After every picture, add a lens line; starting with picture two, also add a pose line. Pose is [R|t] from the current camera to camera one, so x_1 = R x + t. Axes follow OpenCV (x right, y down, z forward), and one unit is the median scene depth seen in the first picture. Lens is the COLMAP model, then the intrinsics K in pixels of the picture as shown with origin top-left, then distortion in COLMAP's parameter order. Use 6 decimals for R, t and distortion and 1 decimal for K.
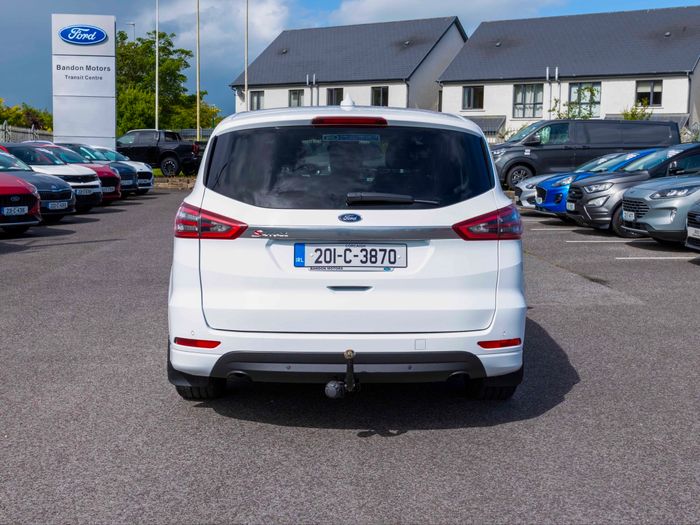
lens RADIAL K [[950.8, 0, 350.0], [0, 950.8, 262.5], [0, 0, 1]] dist [-0.004628, -0.022958]
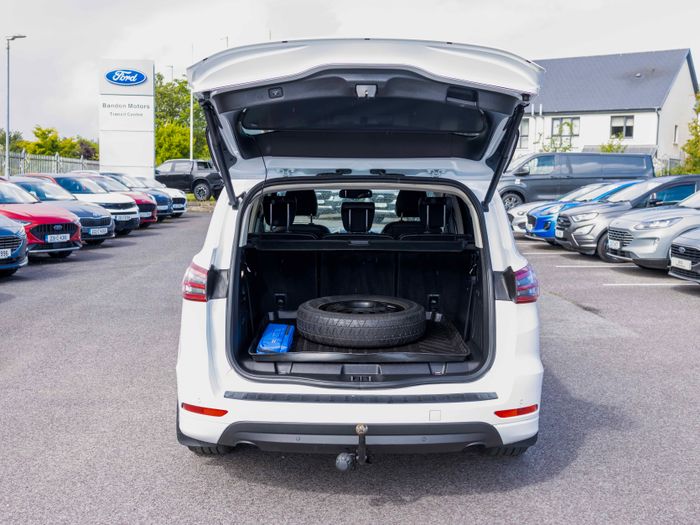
lens RADIAL K [[817.1, 0, 350.0], [0, 817.1, 262.5], [0, 0, 1]] dist [-0.000169, -0.009935]
pose [[0.999935, 0.001933, -0.011251, -0.001008], [-0.002034, 0.999958, -0.008917, -0.019663], [0.011234, 0.008939, 0.999897, 0.055275]]
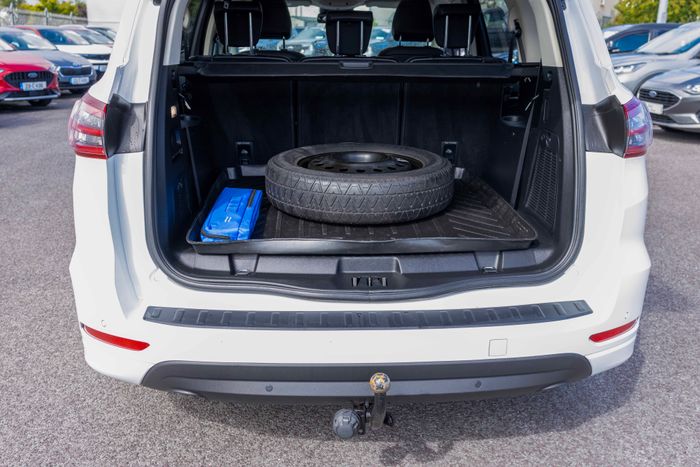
lens RADIAL K [[664.0, 0, 350.0], [0, 664.0, 233.5], [0, 0, 1]] dist [-0.005984, -0.007265]
pose [[0.999301, -0.009102, 0.036253, -0.009497], [0.002788, 0.985346, 0.170545, -0.016371], [-0.037274, -0.170325, 0.984683, 0.199345]]
